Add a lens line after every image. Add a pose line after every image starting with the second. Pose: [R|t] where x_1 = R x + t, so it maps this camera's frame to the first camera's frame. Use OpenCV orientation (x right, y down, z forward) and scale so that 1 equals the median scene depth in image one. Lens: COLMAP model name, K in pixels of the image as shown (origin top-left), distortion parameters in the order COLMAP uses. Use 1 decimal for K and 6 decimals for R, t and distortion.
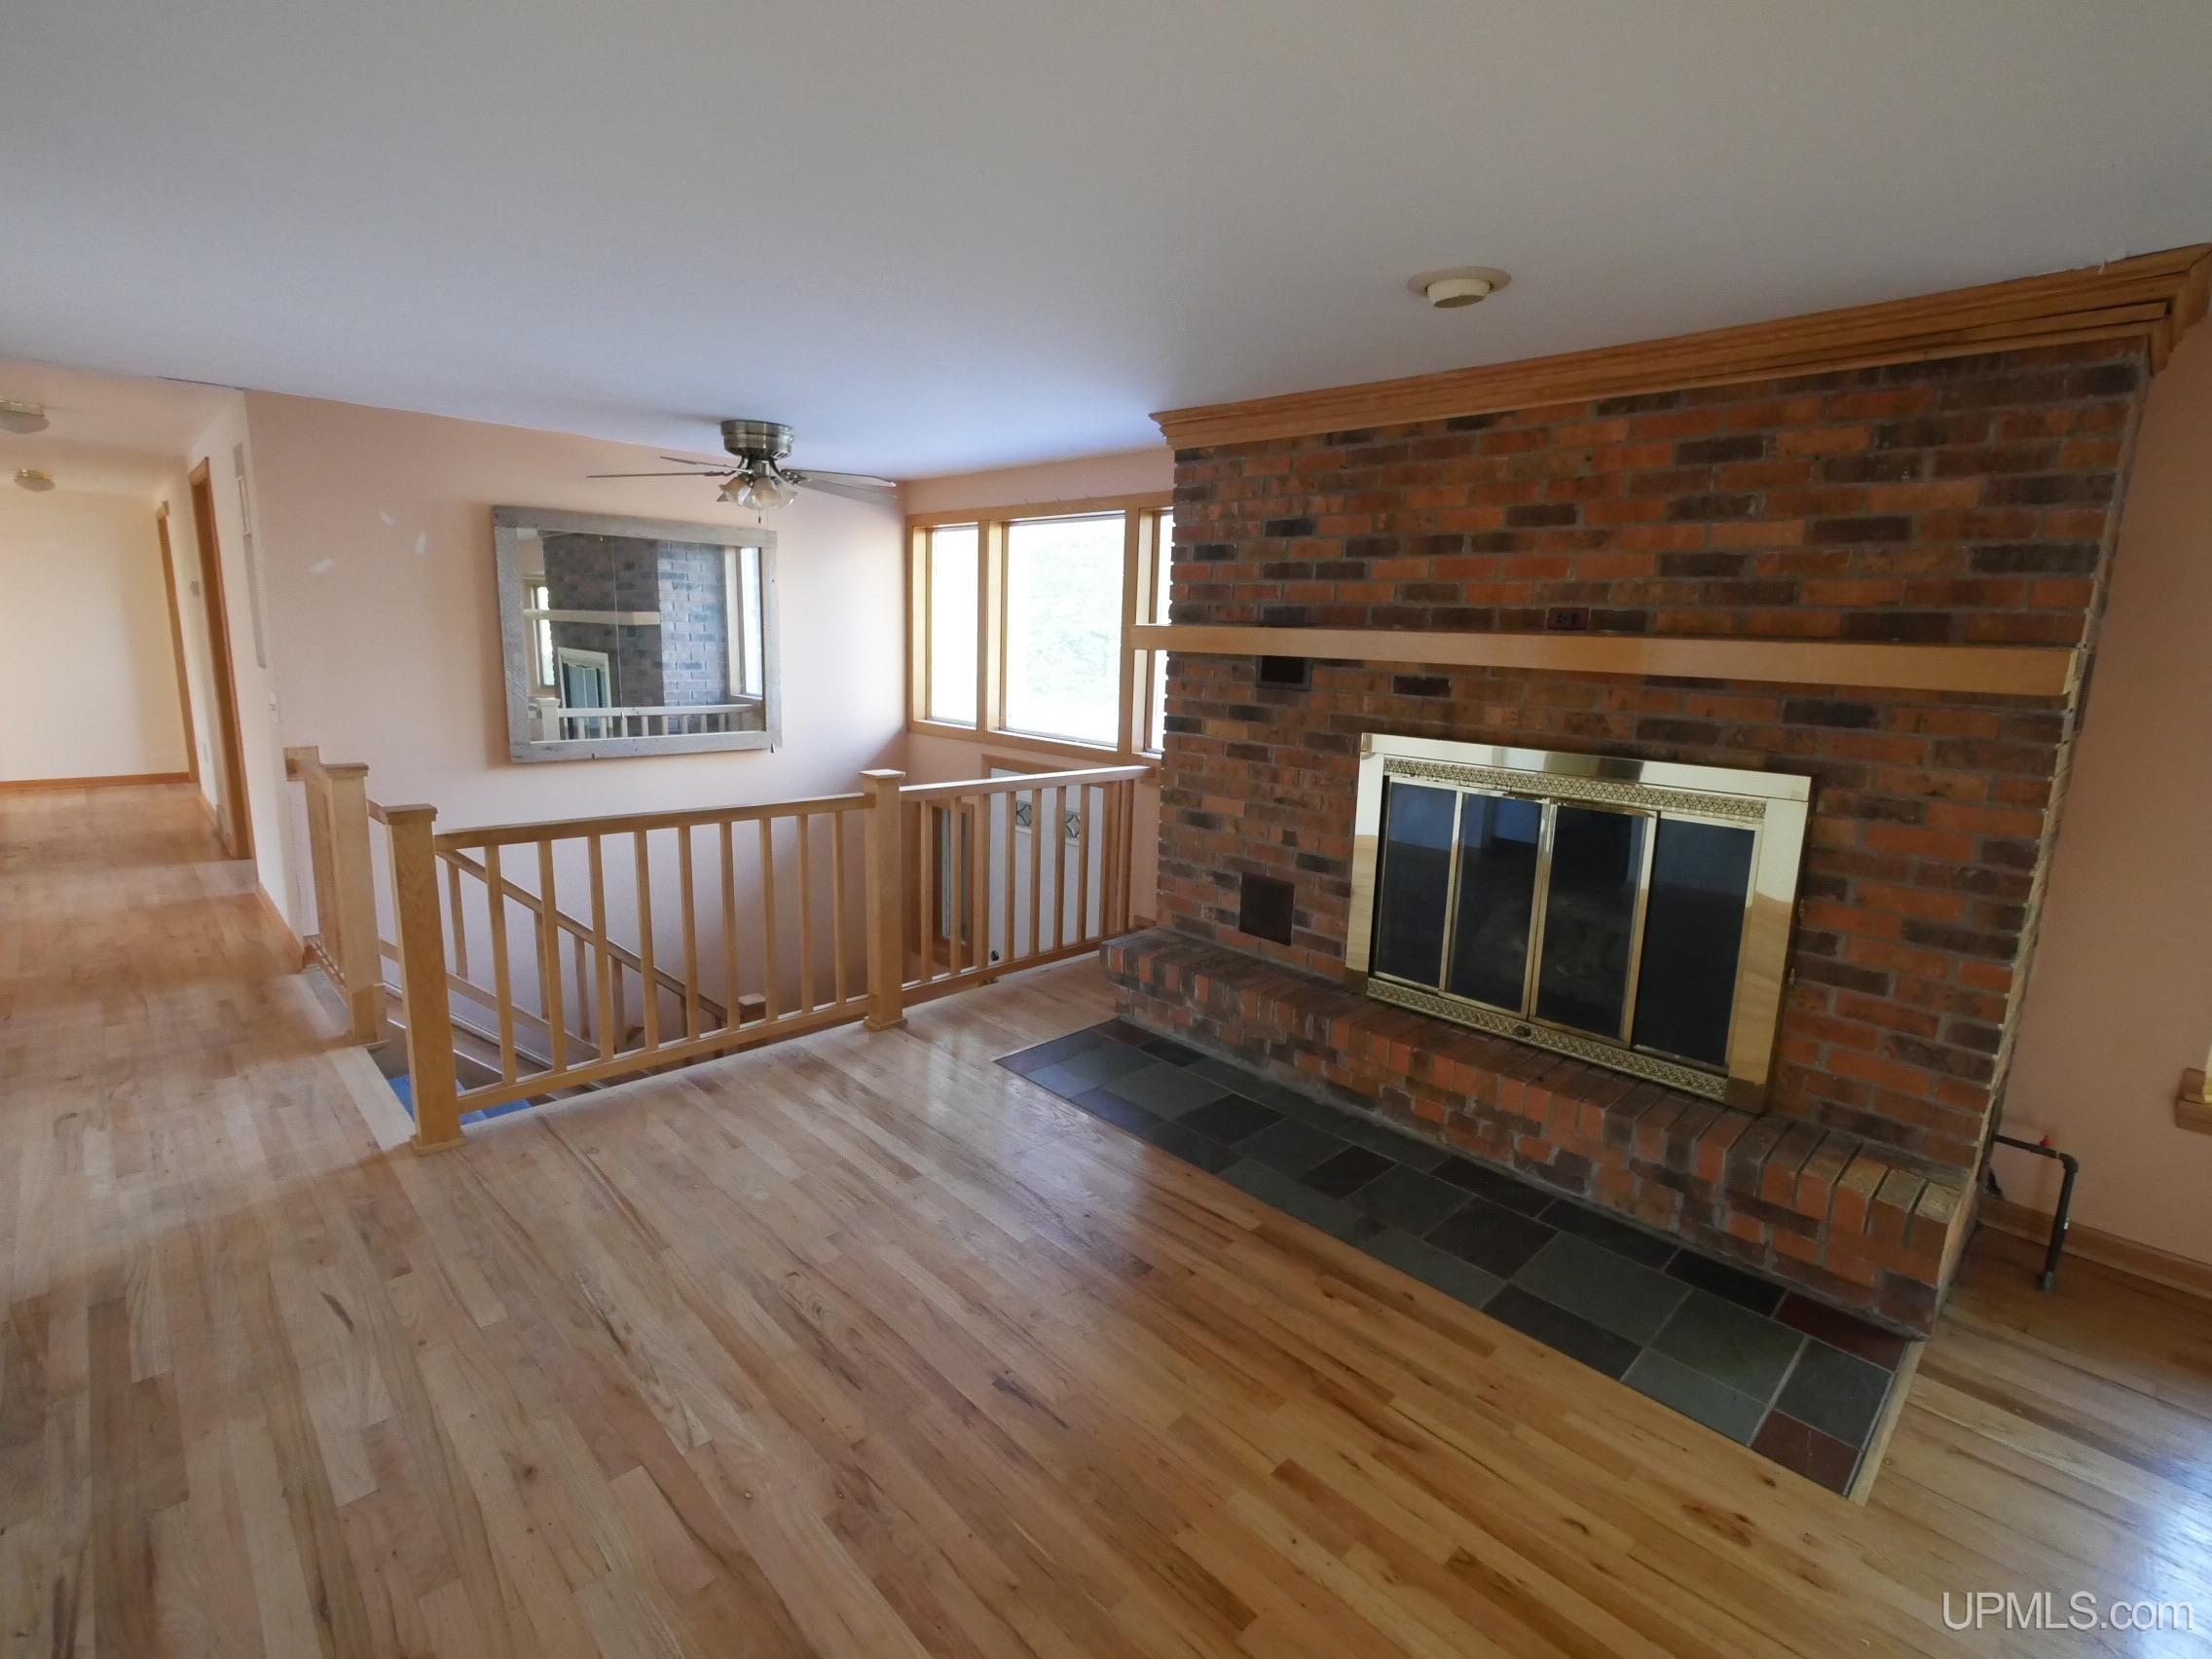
lens RADIAL K [[1040.4, 0, 1101.0], [0, 1040.4, 826.2], [0, 0, 1]] dist [-0.000643, -0.000172]
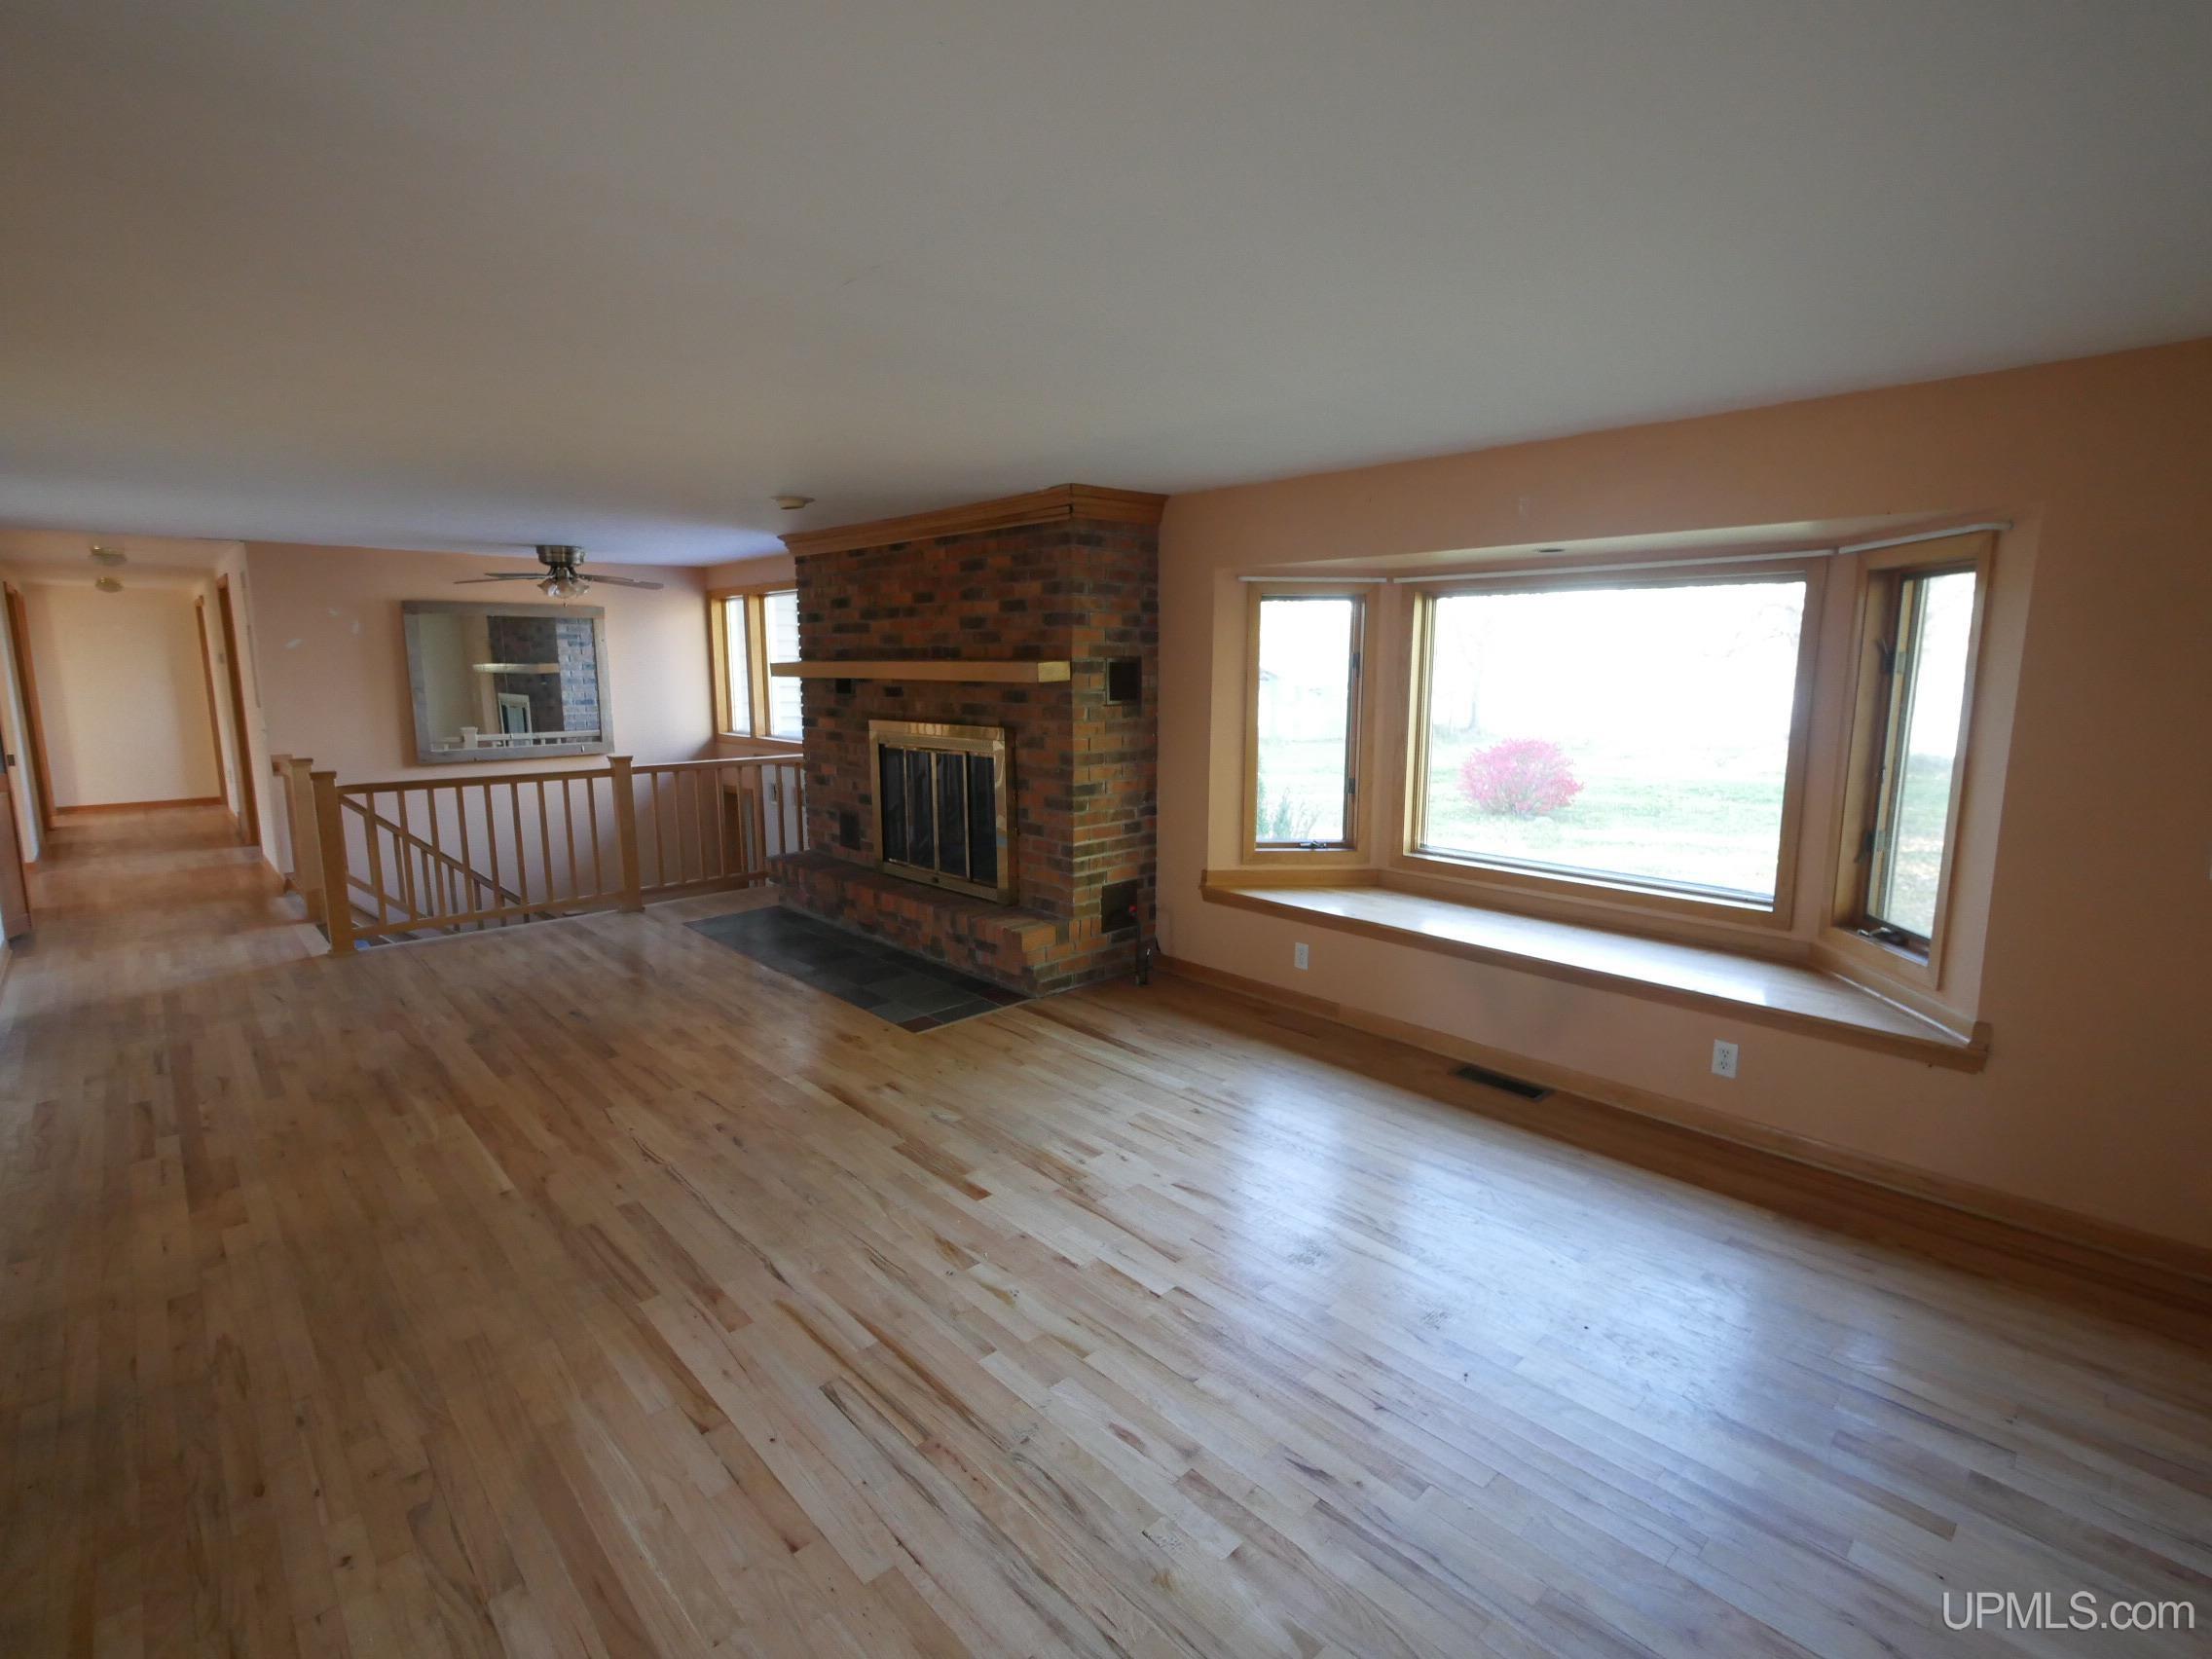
lens RADIAL K [[1040.4, 0, 1101.1], [0, 1040.4, 827.3], [0, 0, 1]] dist [-0.000643, -0.000172]
pose [[0.999270, -0.030955, -0.022376, 0.678906], [0.030273, 0.999086, -0.030165, 0.155876], [0.023289, 0.029465, 0.999294, -0.737540]]
